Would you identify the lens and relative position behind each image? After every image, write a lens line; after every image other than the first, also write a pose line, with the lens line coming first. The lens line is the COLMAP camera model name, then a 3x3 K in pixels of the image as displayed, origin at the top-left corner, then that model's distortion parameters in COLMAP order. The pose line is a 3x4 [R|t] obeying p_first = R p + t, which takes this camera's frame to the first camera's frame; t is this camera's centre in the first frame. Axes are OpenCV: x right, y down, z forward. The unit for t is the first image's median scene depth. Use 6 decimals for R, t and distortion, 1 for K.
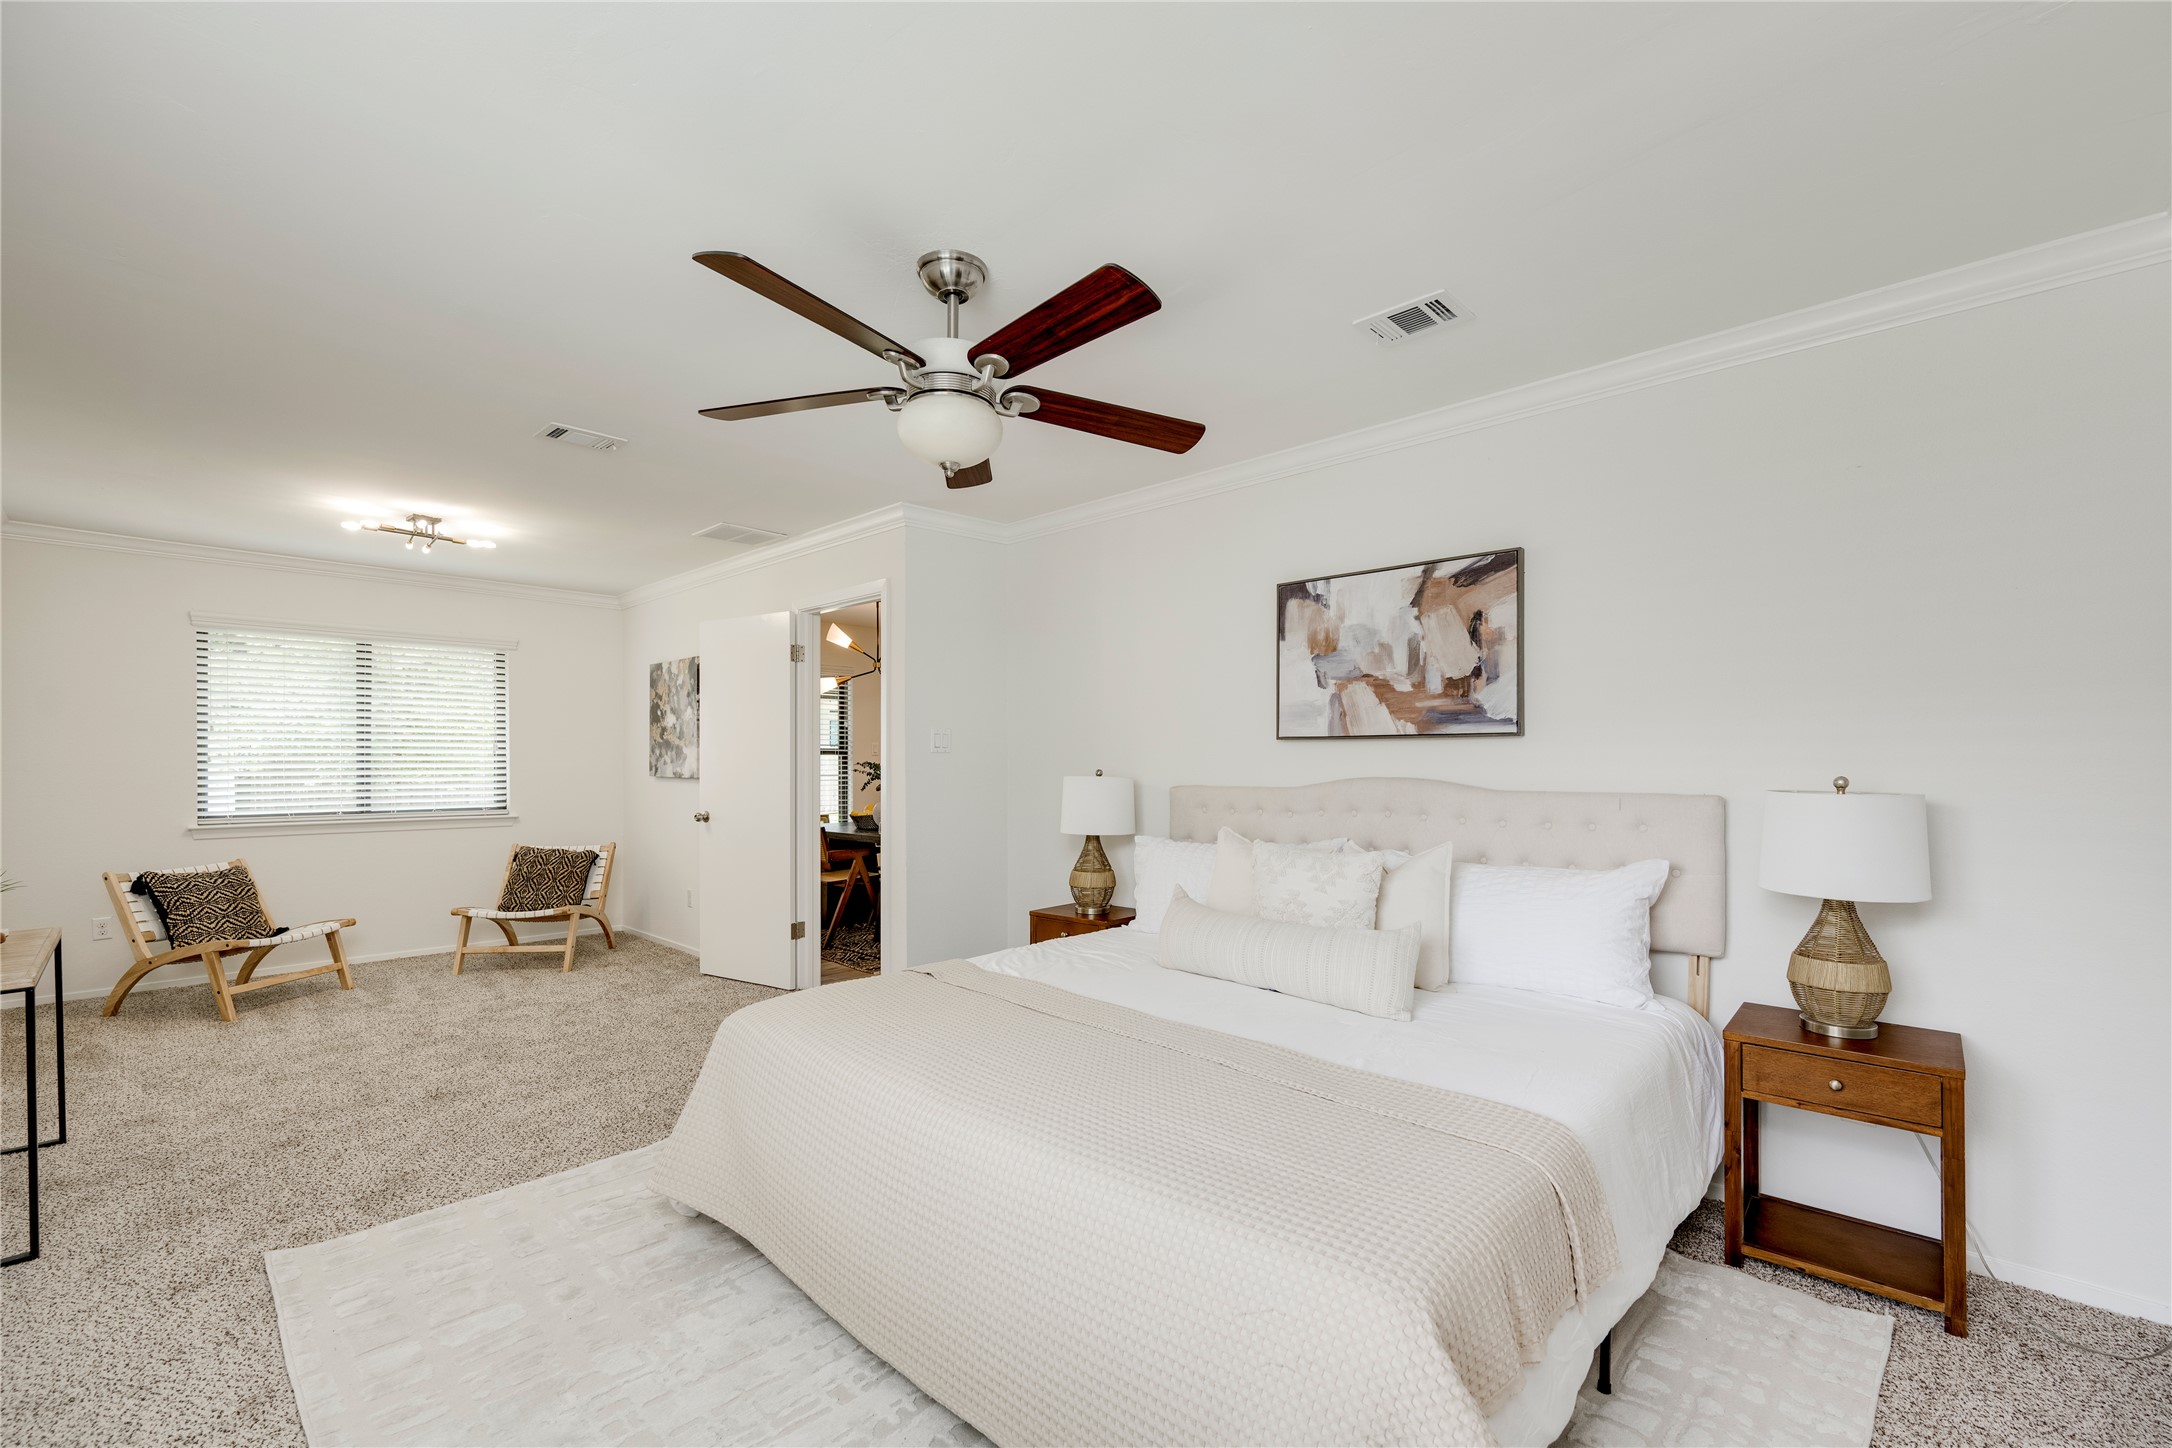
lens RADIAL K [[895.9, 0, 1091.2], [0, 895.9, 764.8], [0, 0, 1]] dist [-0.000497, 0.000111]
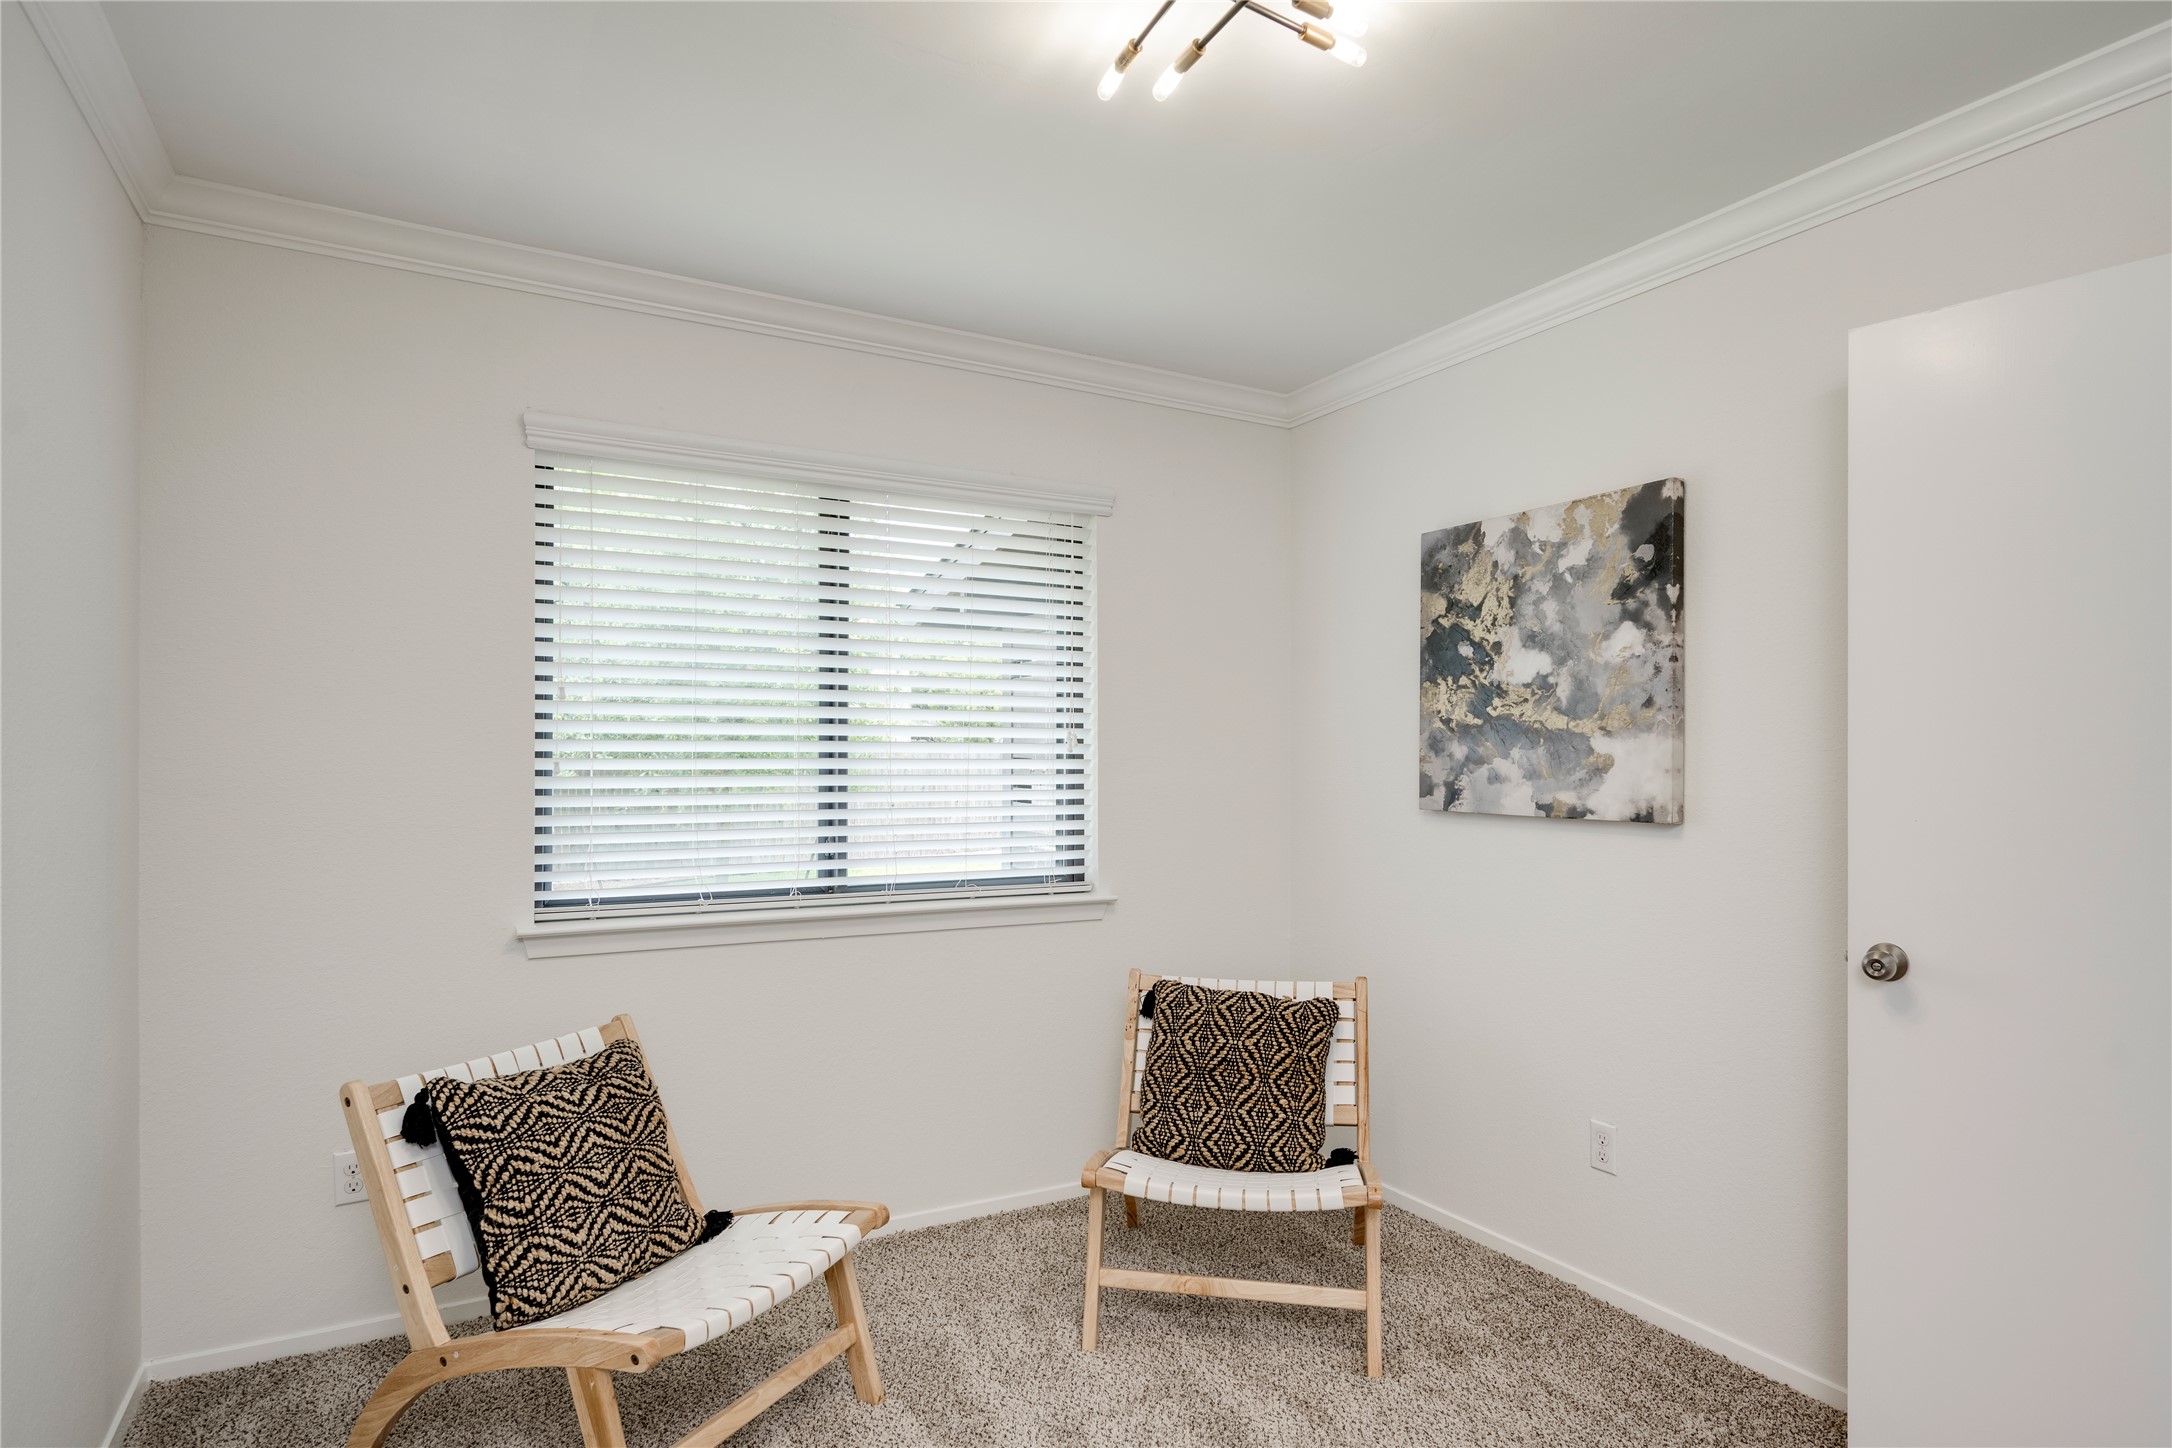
lens RADIAL K [[1164.8, 0, 1086.8], [0, 1164.8, 762.1], [0, 0, 1]] dist [-0.000650, 0.000040]
pose [[0.954359, 0.001963, -0.298655, -0.530432], [-0.004265, 0.999966, -0.007056, -0.004984], [0.298631, 0.008007, 0.954335, 0.501939]]
